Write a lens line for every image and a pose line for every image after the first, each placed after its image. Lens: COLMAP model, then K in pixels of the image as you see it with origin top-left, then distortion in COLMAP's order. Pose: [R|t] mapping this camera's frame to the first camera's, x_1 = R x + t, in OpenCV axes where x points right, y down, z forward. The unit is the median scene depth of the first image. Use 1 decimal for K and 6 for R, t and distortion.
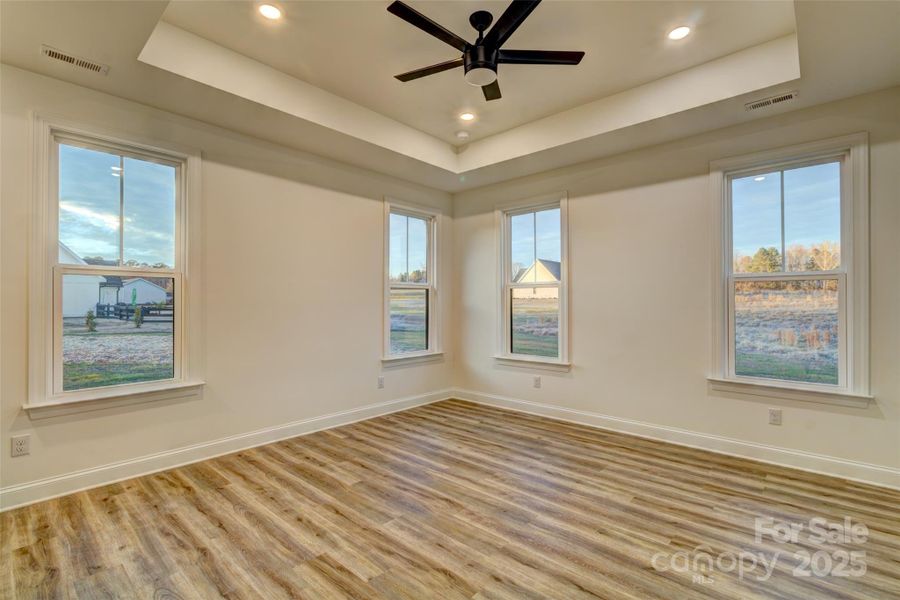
lens RADIAL K [[414.0, 0, 450.0], [0, 414.0, 300.0], [0, 0, 1]] dist [0.000942, 0.000351]
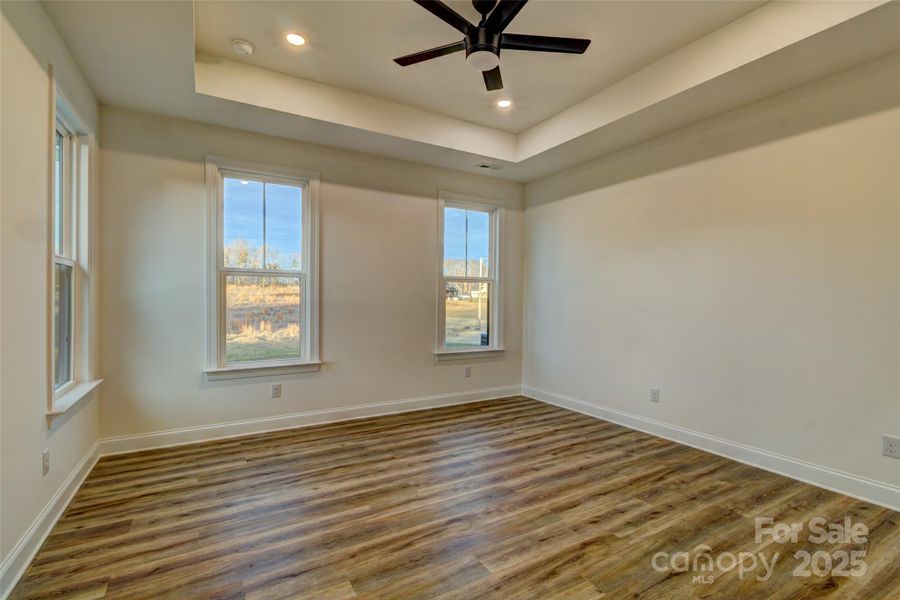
lens RADIAL K [[414.0, 0, 450.0], [0, 414.0, 300.0], [0, 0, 1]] dist [0.000942, 0.000351]
pose [[0.296077, -0.001331, 0.955163, -0.689981], [-0.013440, 0.999894, 0.005559, 0.010555], [-0.955070, -0.014483, 0.296028, 0.618008]]
